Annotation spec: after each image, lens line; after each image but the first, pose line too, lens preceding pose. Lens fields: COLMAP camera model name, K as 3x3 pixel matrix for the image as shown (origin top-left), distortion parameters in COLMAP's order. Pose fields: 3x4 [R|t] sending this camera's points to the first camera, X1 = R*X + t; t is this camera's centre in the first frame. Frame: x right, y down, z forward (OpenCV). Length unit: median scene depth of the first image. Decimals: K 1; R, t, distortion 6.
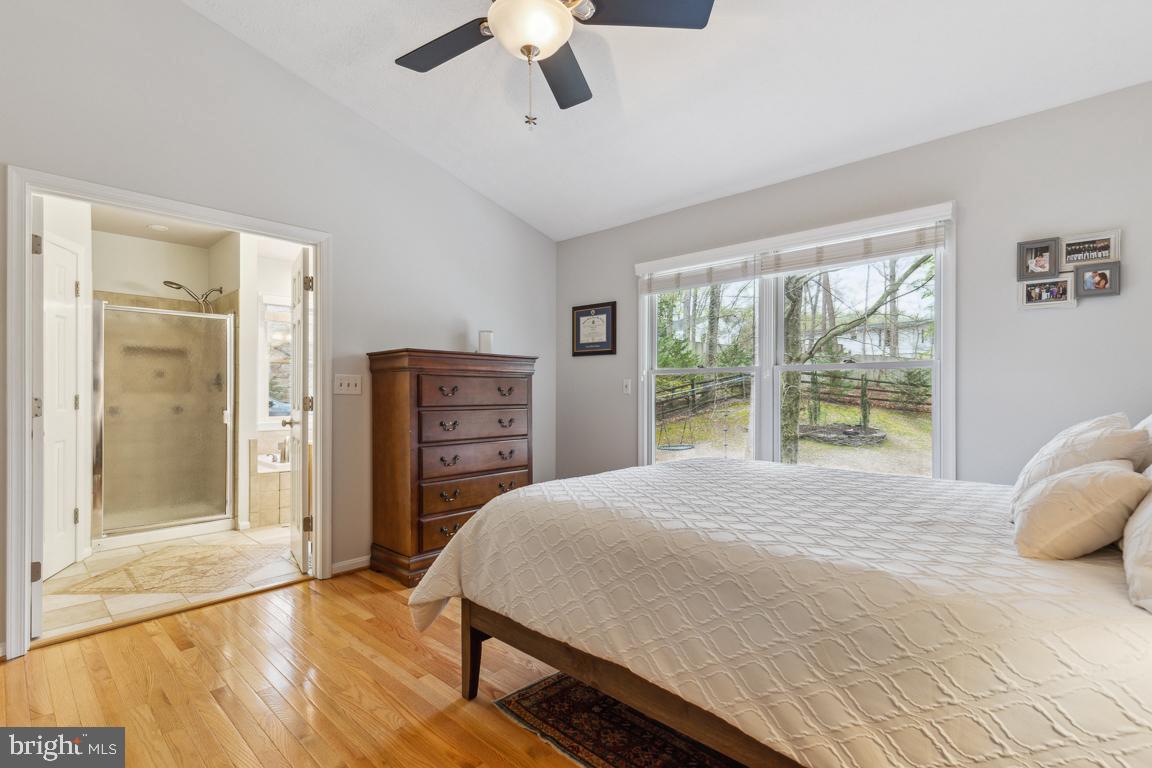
lens RADIAL K [[533.1, 0, 575.4], [0, 533.1, 389.0], [0, 0, 1]] dist [0.001734, -0.001195]
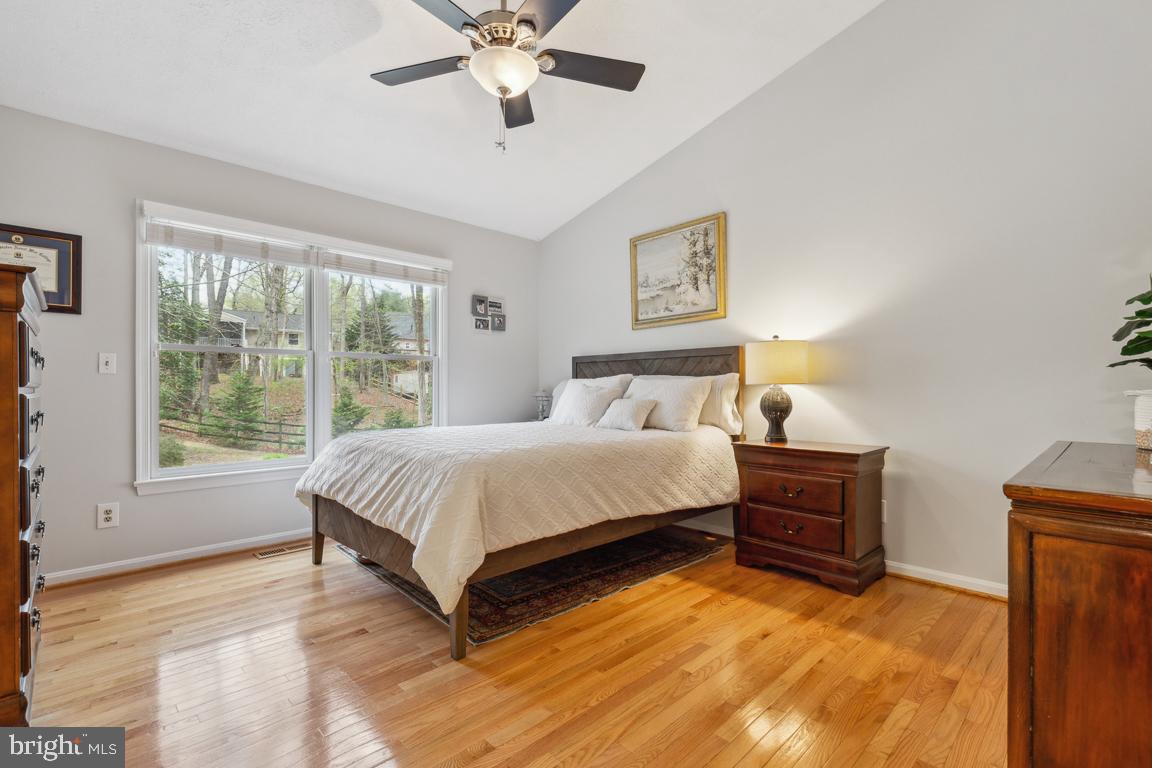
lens RADIAL K [[533.1, 0, 575.5], [0, 533.1, 391.8], [0, 0, 1]] dist [0.001734, -0.001195]
pose [[0.046477, -0.008486, 0.998883, -0.992100], [-0.009011, 0.999920, 0.008914, 0.036714], [-0.998879, -0.009416, 0.046397, 0.588219]]
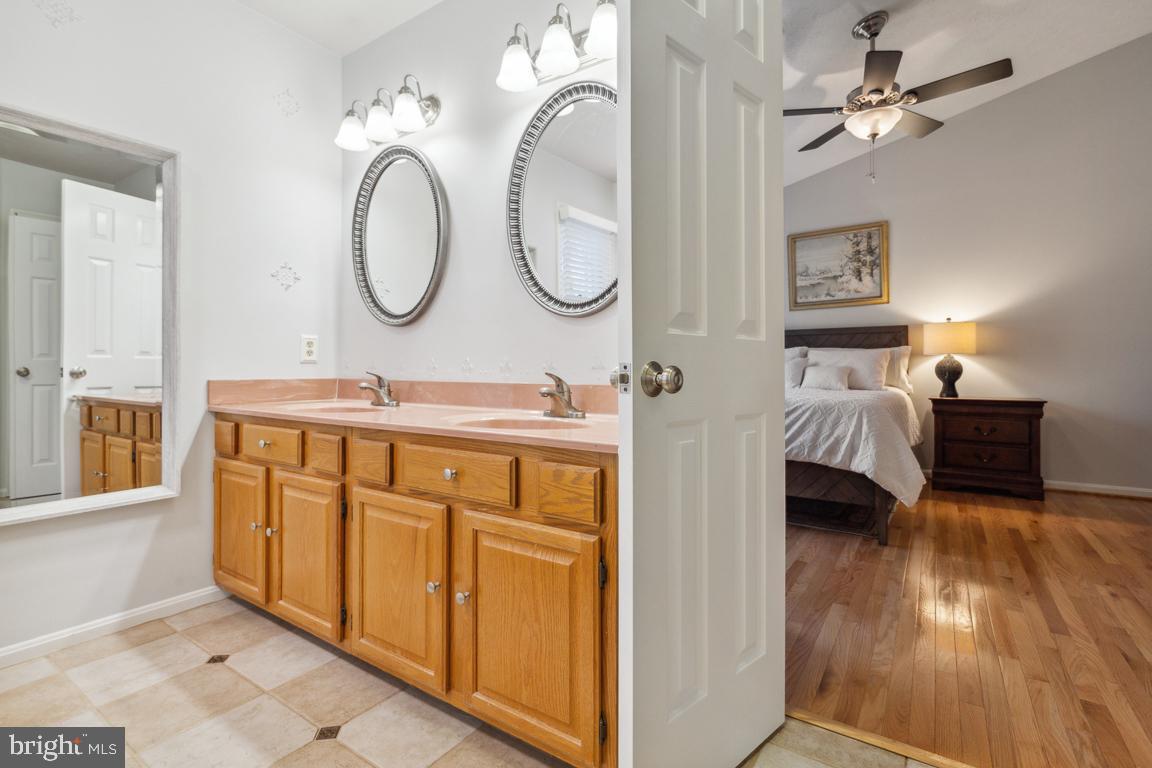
lens RADIAL K [[533.1, 0, 577.2], [0, 533.1, 372.3], [0, 0, 1]] dist [0.001734, -0.001195]
pose [[-0.153022, -0.008699, 0.988184, -1.211446], [-0.012429, 0.999899, 0.006877, 0.089452], [-0.988145, -0.011229, -0.153115, 1.652848]]
